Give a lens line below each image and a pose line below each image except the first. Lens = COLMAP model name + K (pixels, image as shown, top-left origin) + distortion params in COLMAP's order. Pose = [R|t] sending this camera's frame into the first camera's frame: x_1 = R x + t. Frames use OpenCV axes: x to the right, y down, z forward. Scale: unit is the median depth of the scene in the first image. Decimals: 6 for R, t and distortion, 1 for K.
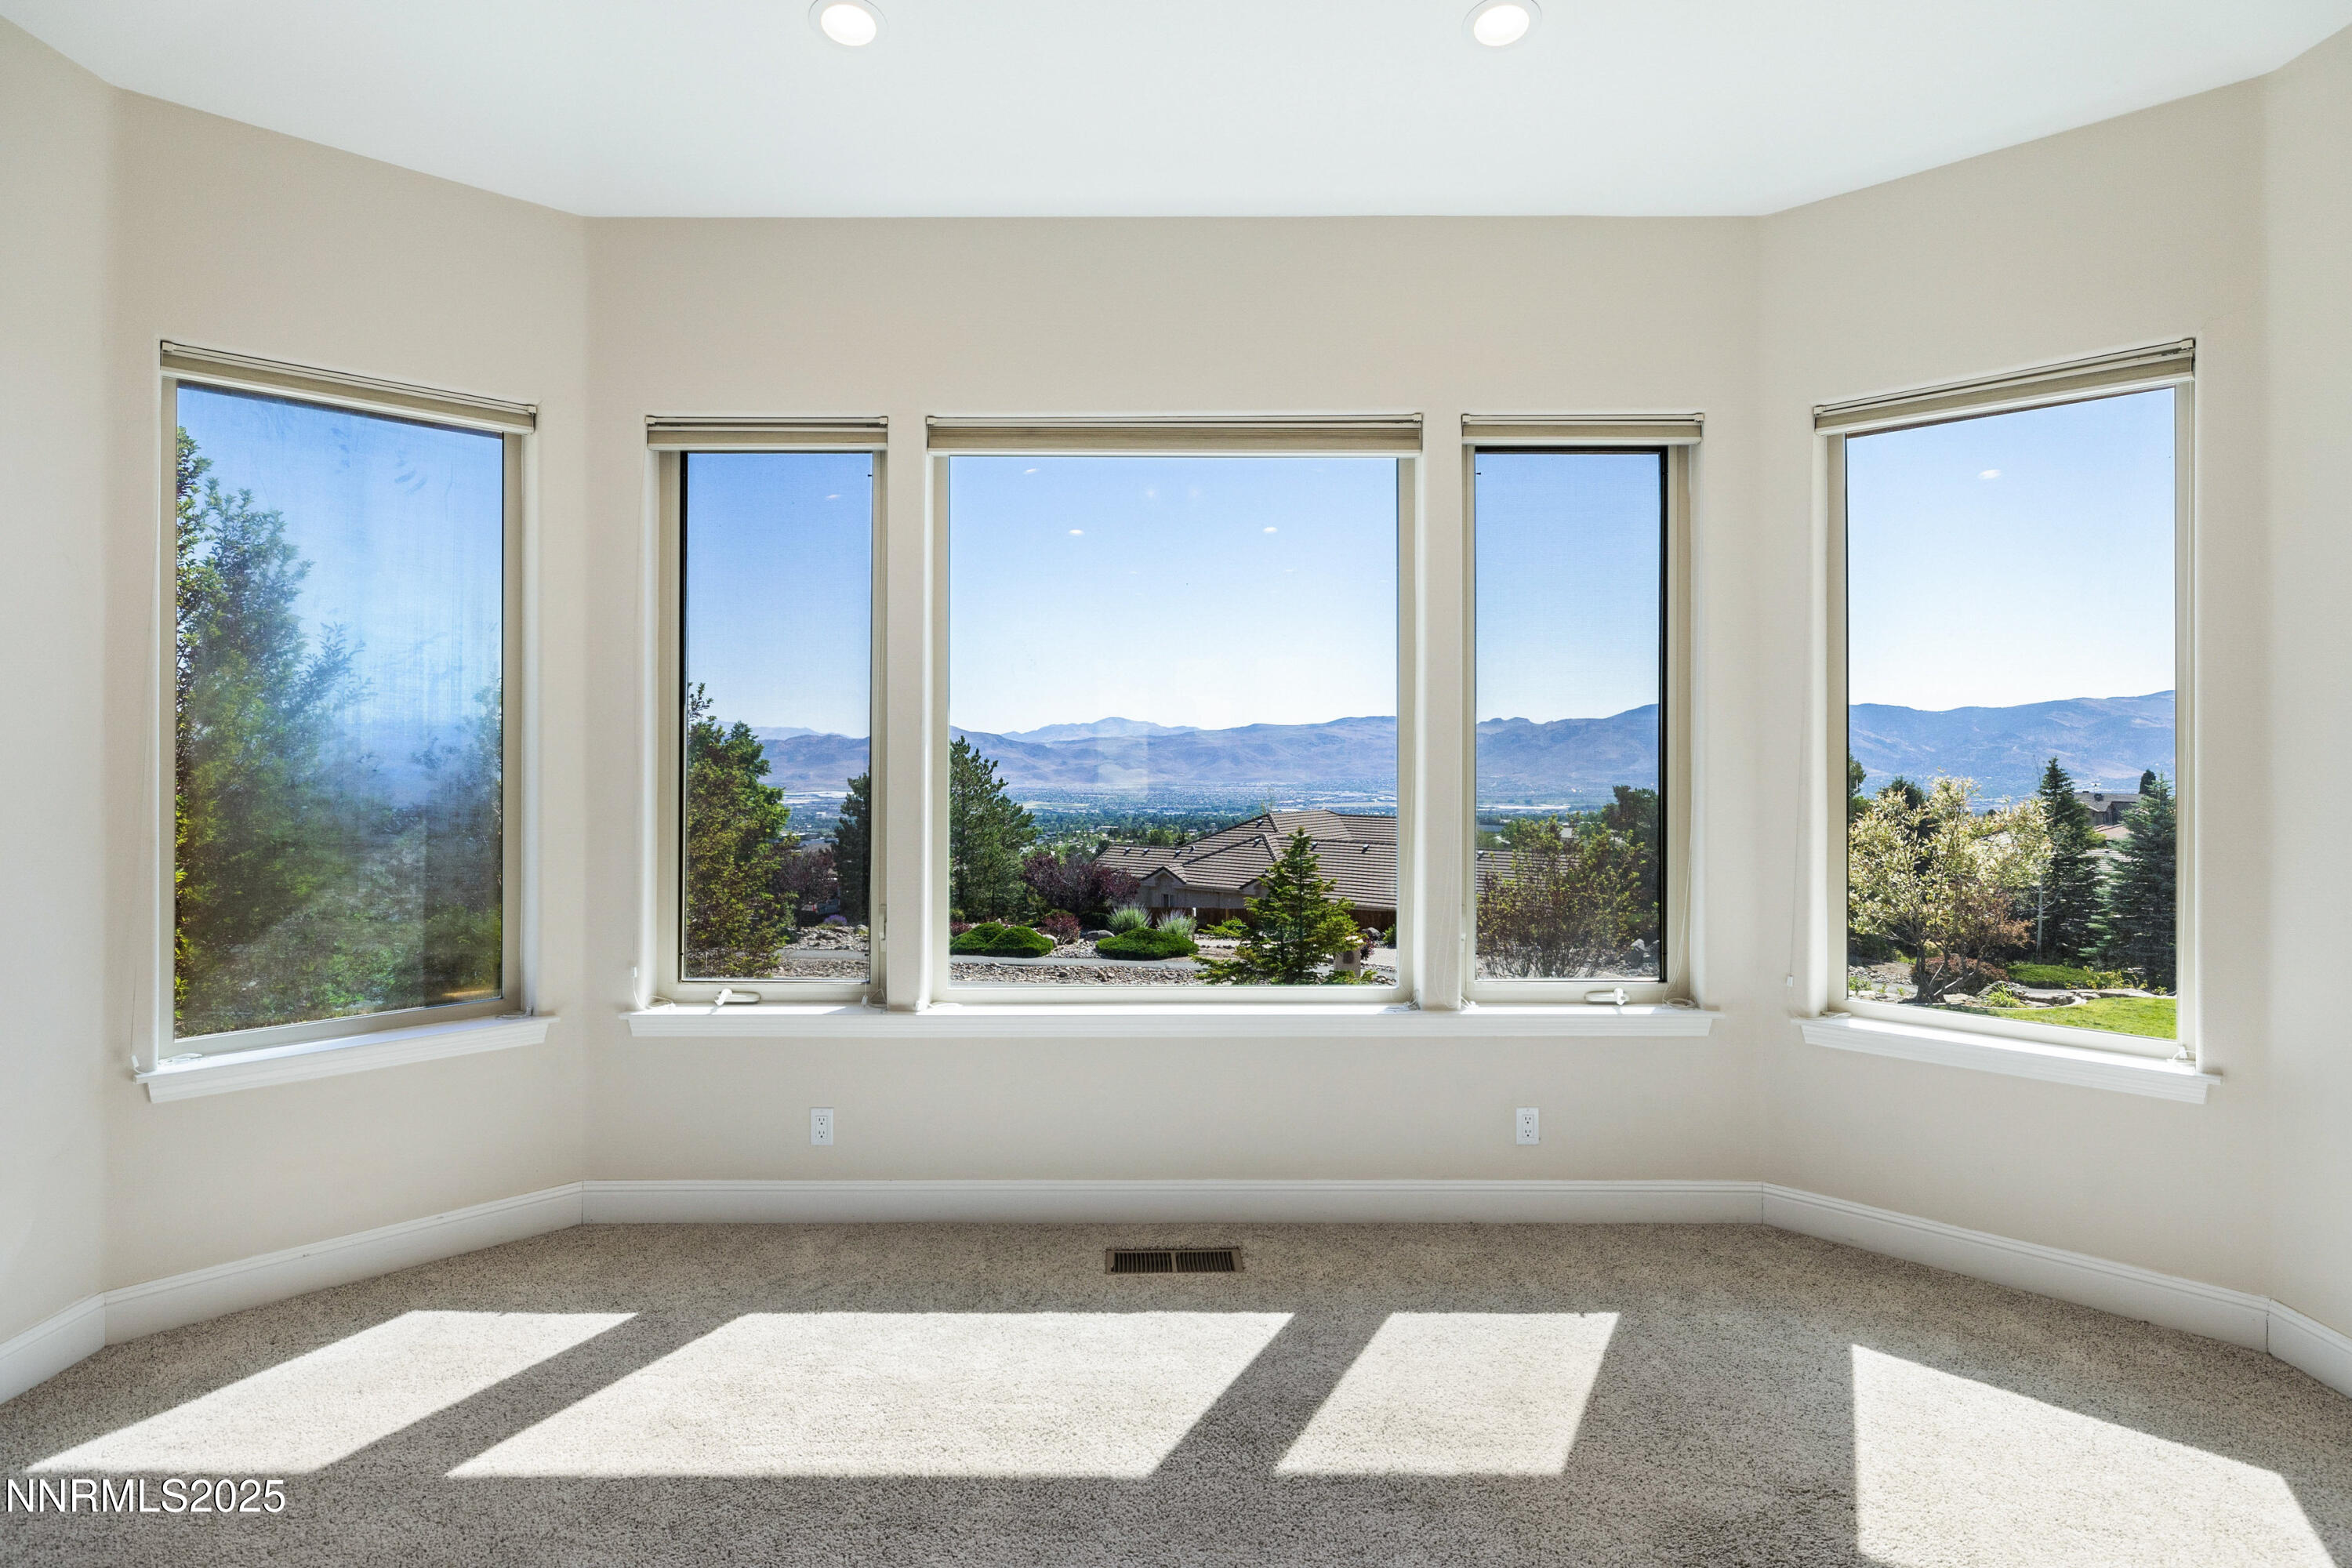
lens RADIAL K [[1308.2, 0, 1177.9], [0, 1308.2, 738.3], [0, 0, 1]] dist [0.000765, -0.000438]
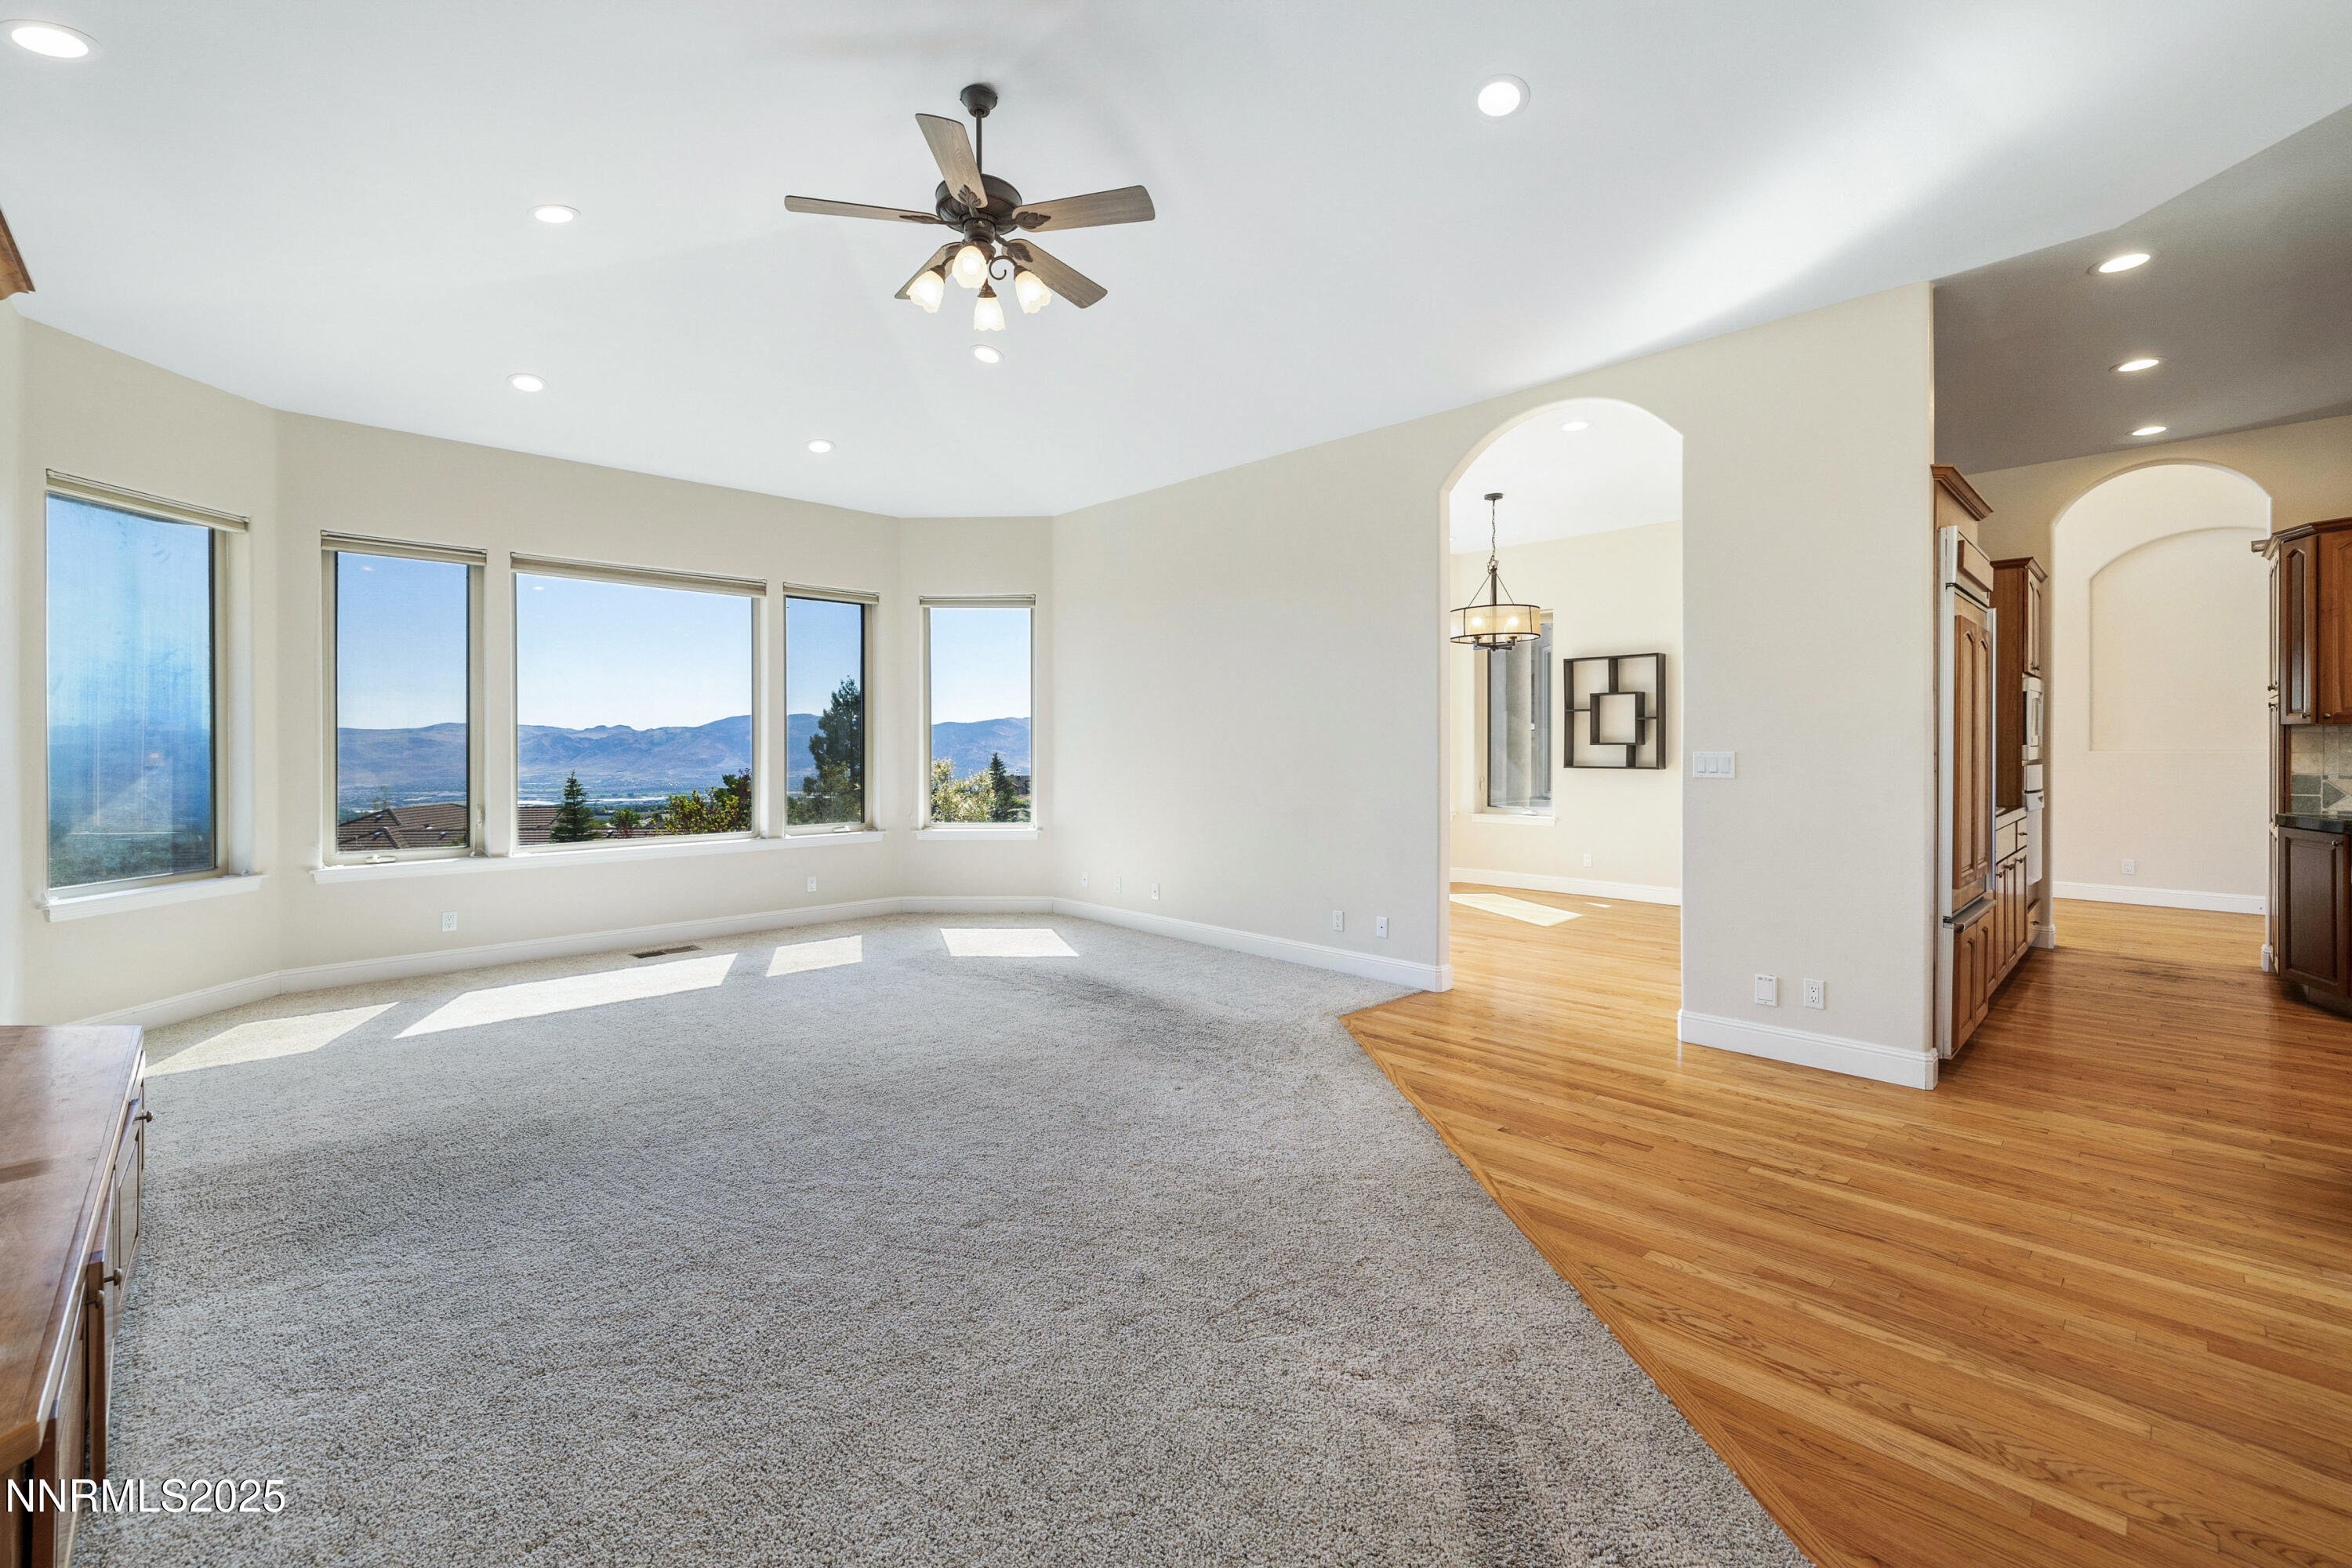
lens RADIAL K [[987.0, 0, 1169.9], [0, 987.0, 749.4], [0, 0, 1]] dist [-0.001257, -0.000635]
pose [[0.721575, -0.003256, 0.692329, -0.493133], [-0.001135, 0.999982, 0.005886, 0.036991], [-0.692335, -0.005033, 0.721558, -0.729479]]
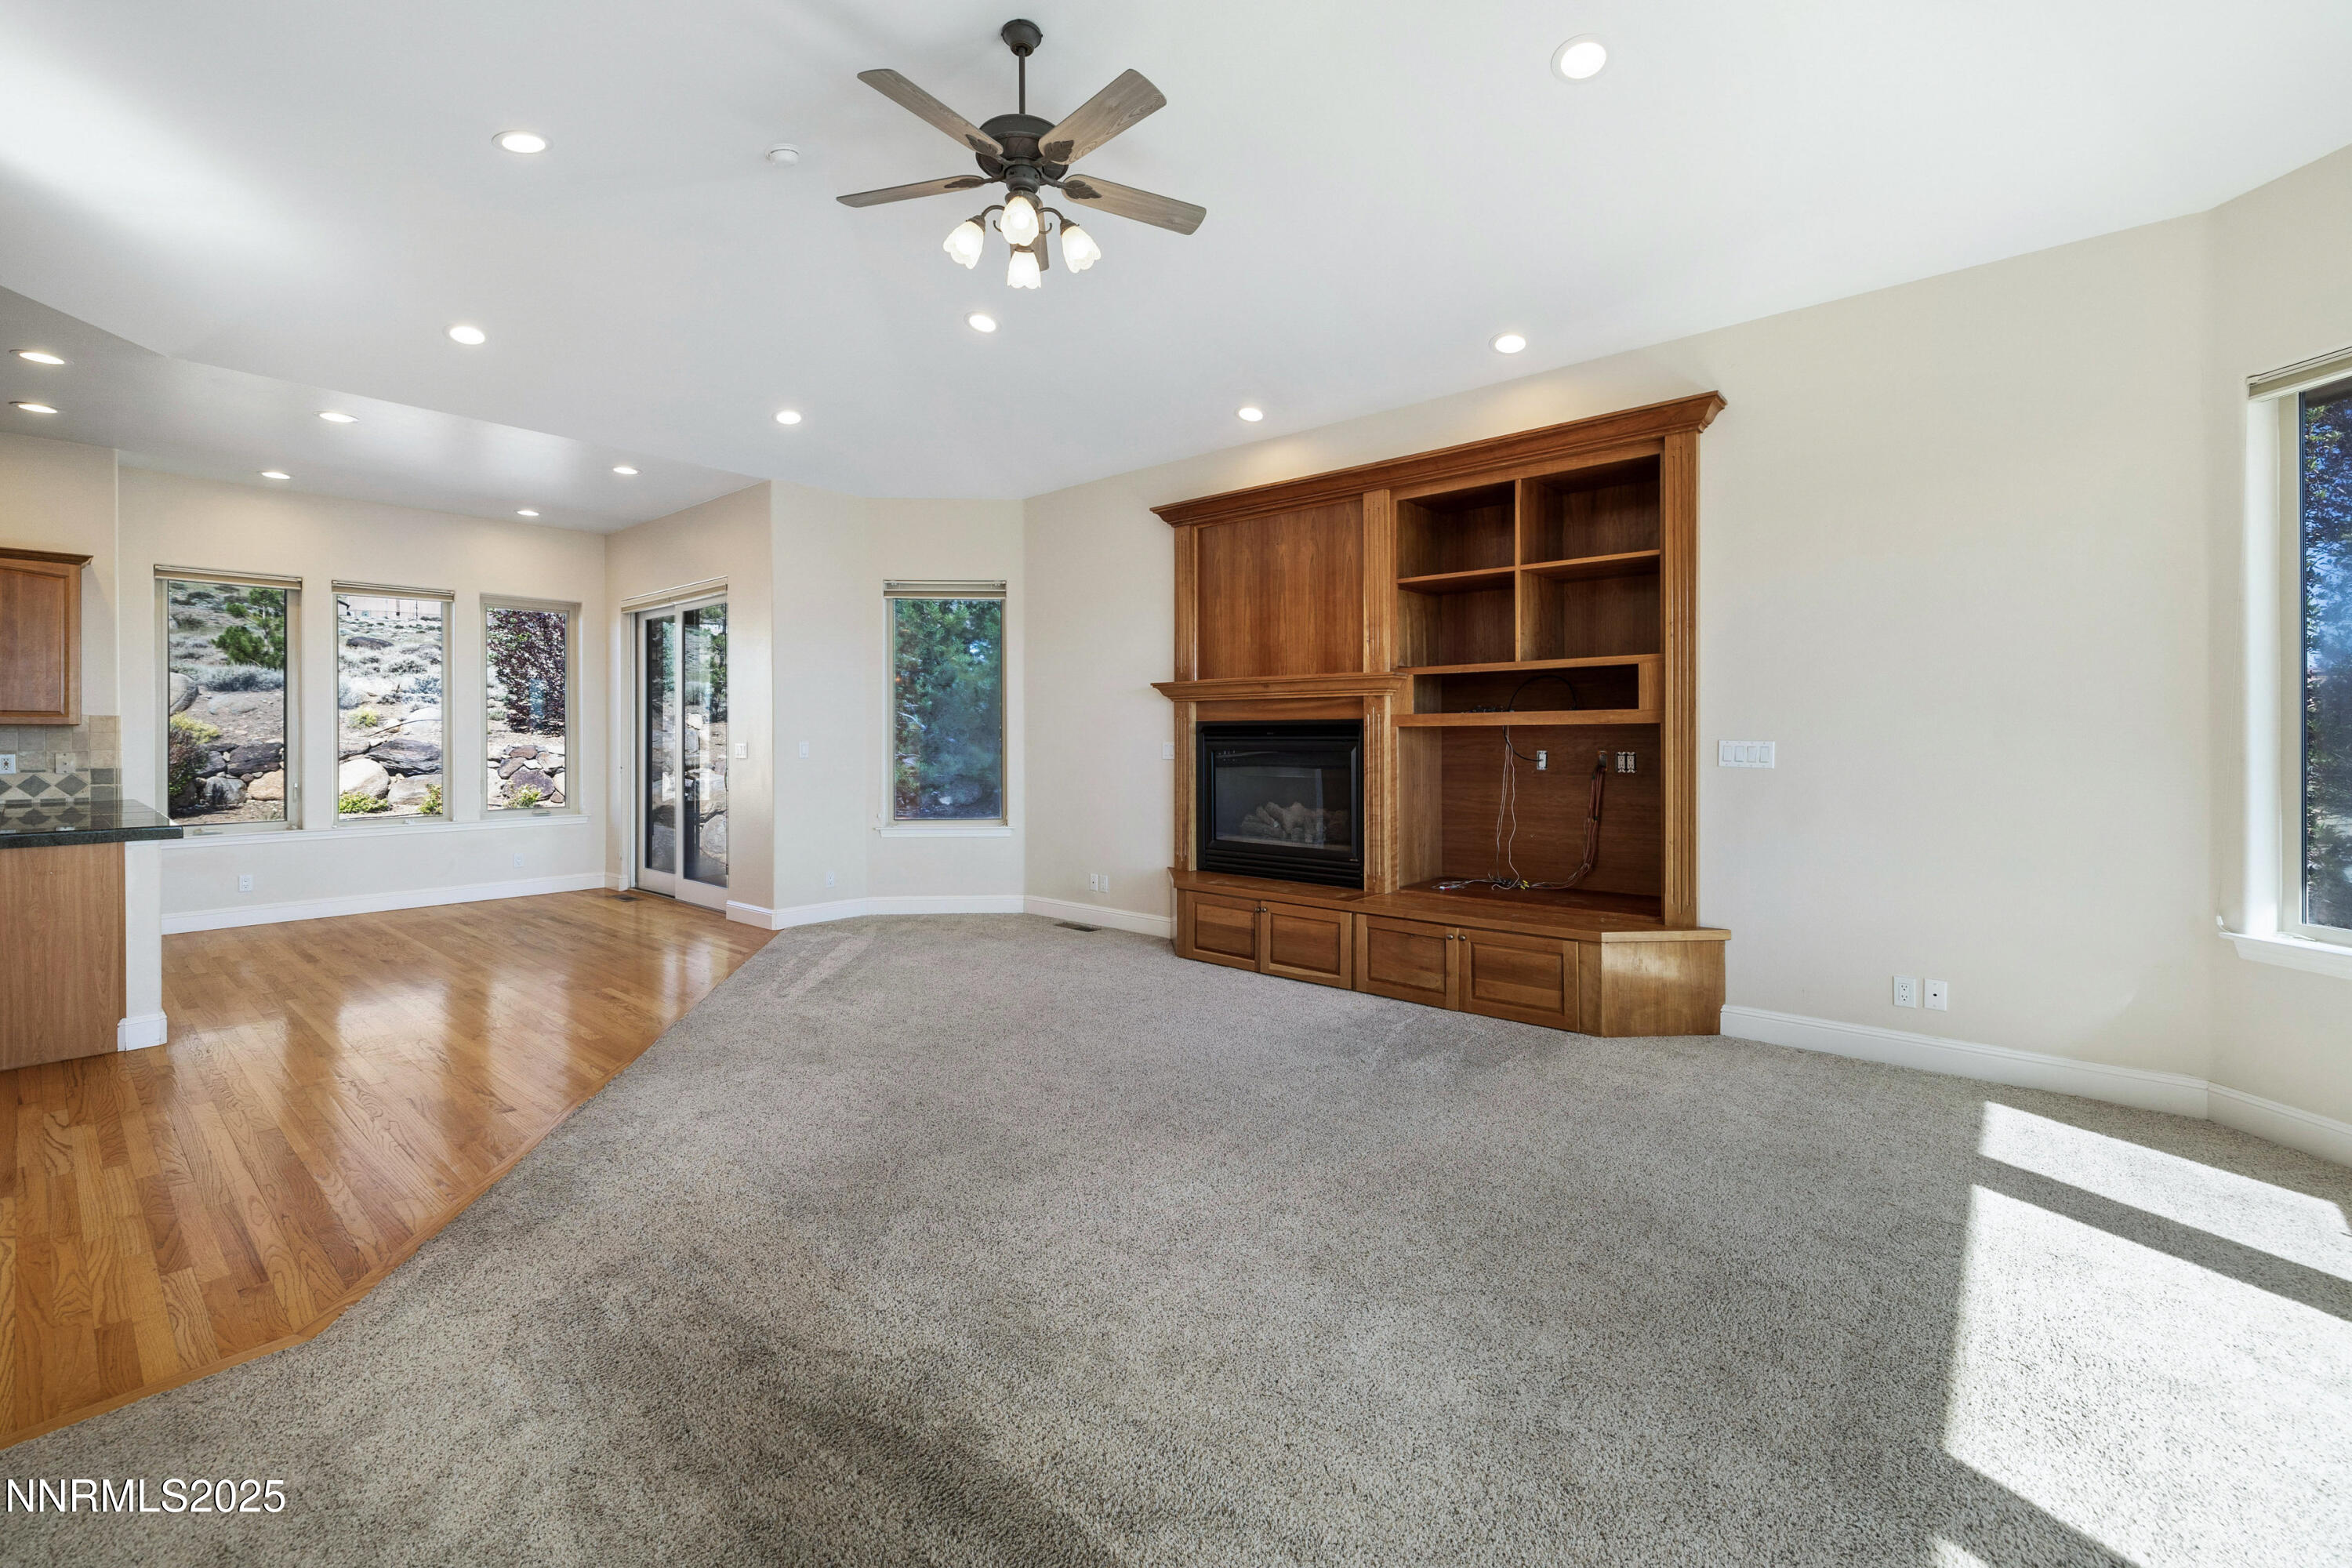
lens RADIAL K [[985.0, 0, 1167.6], [0, 985.0, 739.8], [0, 0, 1]] dist [0.000600, -0.000162]
pose [[-0.656587, 0.004243, -0.754239, 0.539840], [0.005688, 0.999984, 0.000674, 0.040091], [0.754229, -0.003848, -0.656600, 0.655217]]
